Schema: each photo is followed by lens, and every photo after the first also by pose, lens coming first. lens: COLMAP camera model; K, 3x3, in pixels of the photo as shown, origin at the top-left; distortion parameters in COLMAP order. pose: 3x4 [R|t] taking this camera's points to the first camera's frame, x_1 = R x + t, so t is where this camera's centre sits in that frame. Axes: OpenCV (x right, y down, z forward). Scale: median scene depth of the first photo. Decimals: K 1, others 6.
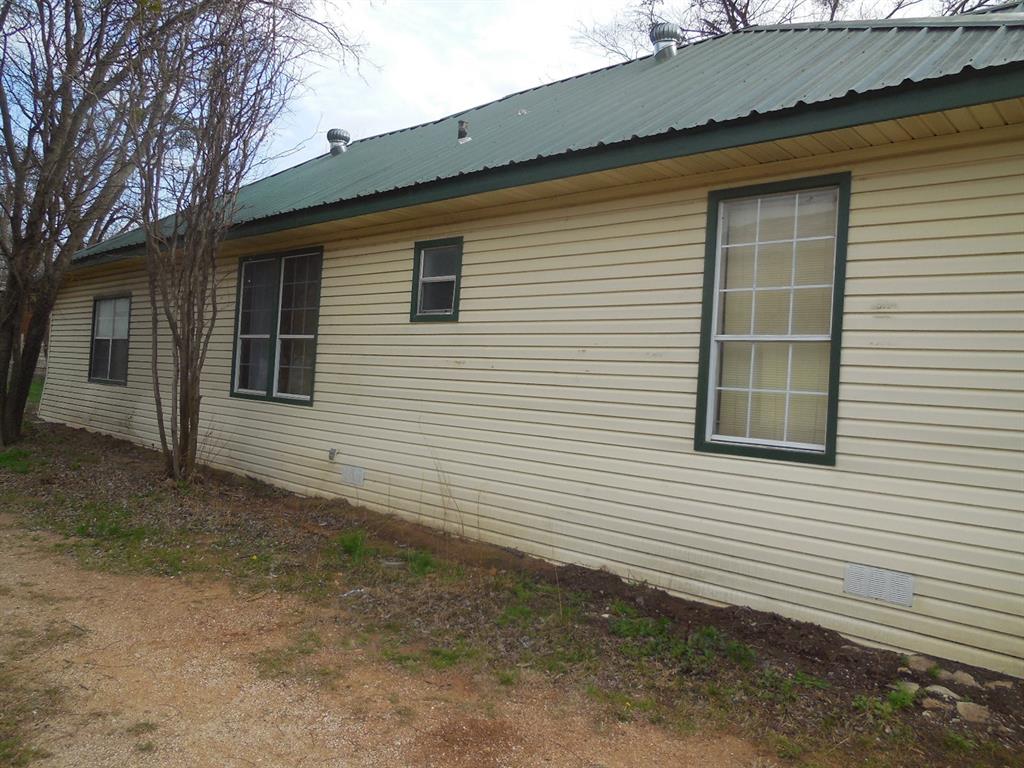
lens RADIAL K [[752.4, 0, 507.5], [0, 752.4, 380.6], [0, 0, 1]] dist [-0.034069, 0.013888]
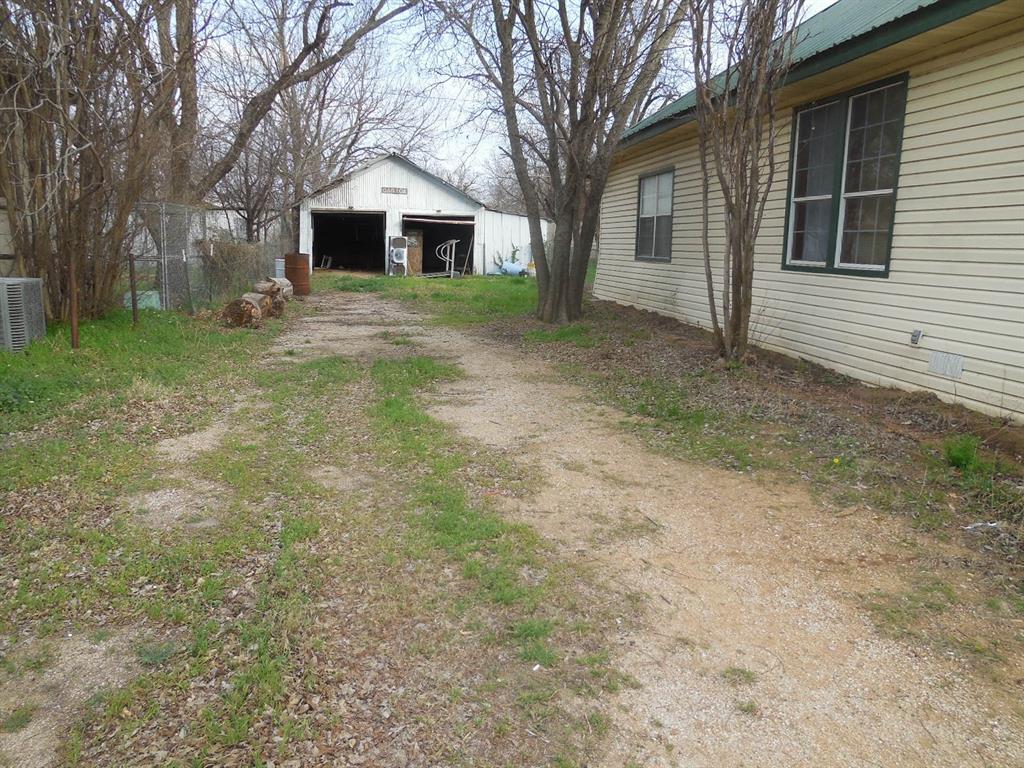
lens RADIAL K [[752.4, 0, 507.5], [0, 752.4, 380.6], [0, 0, 1]] dist [-0.034069, 0.013888]
pose [[0.784713, 0.061830, -0.616768, -0.081659], [0.038133, 0.988313, 0.147593, 0.009710], [0.618685, -0.139338, 0.773184, 0.103954]]
